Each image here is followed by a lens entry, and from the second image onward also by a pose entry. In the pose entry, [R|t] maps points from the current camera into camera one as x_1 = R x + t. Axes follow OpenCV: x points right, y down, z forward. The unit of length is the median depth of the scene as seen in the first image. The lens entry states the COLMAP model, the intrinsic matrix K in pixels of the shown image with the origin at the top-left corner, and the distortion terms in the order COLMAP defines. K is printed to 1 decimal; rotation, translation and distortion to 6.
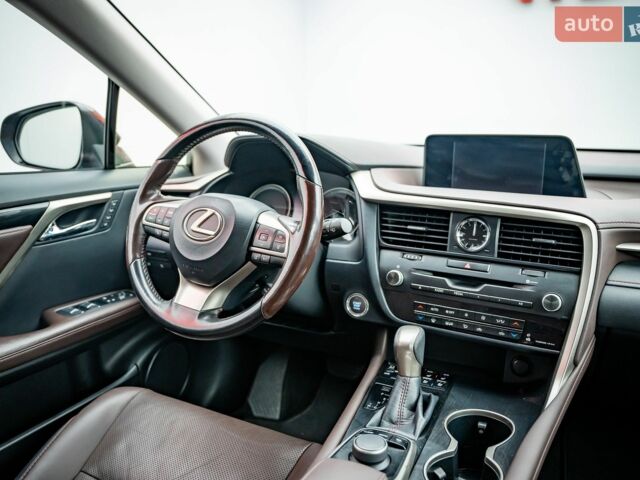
lens RADIAL K [[496.9, 0, 320.0], [0, 496.9, 240.0], [0, 0, 1]] dist [-0.139509, 0.090897]
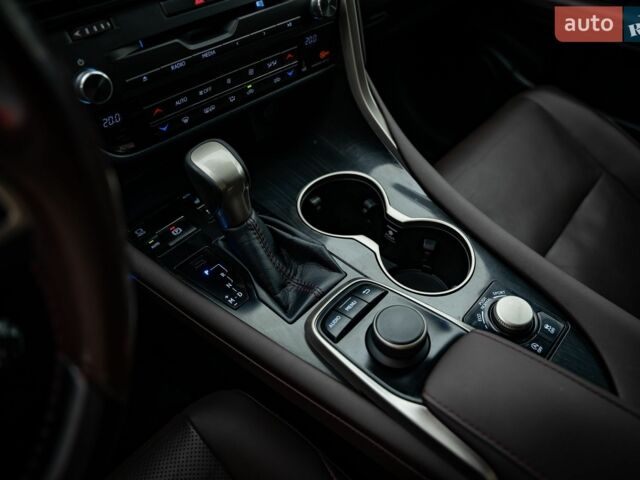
lens RADIAL K [[496.9, 0, 320.0], [0, 496.9, 240.0], [0, 0, 1]] dist [-0.139509, 0.090897]
pose [[0.261306, -0.691676, 0.673278, -0.211808], [0.201488, 0.721232, 0.662742, -0.081762], [-0.943993, -0.037521, 0.327826, 0.670993]]
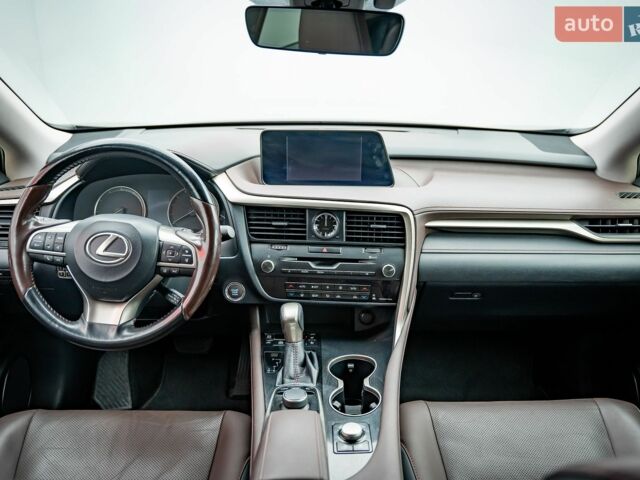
lens RADIAL K [[604.0, 0, 320.0], [0, 604.0, 240.0], [0, 0, 1]] dist [-0.047960, 0.002941]
pose [[0.887645, -0.140736, 0.438497, -0.403179], [0.086279, 0.986122, 0.141843, -0.199432], [-0.452374, -0.088073, 0.887469, -0.408932]]
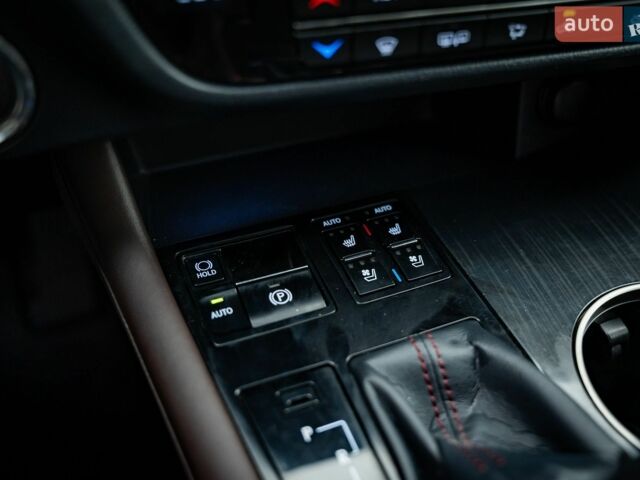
lens RADIAL K [[604.0, 0, 320.0], [0, 604.0, 240.0], [0, 0, 1]] dist [-0.047960, 0.002941]
pose [[0.648463, -0.508655, 0.566363, 0.015026], [0.115310, 0.801042, 0.587397, 0.073622], [-0.752463, -0.315598, 0.578099, 0.853327]]
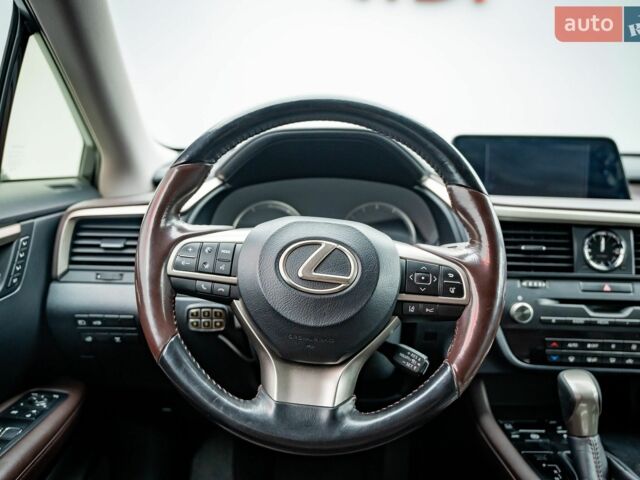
lens RADIAL K [[551.5, 0, 320.0], [0, 551.5, 240.0], [0, 0, 1]] dist [-0.046873, 0.007332]
pose [[0.889689, -0.065597, 0.451830, -0.547336], [0.081020, 0.996602, -0.014848, -0.054805], [-0.449321, 0.049817, 0.891980, 0.375410]]
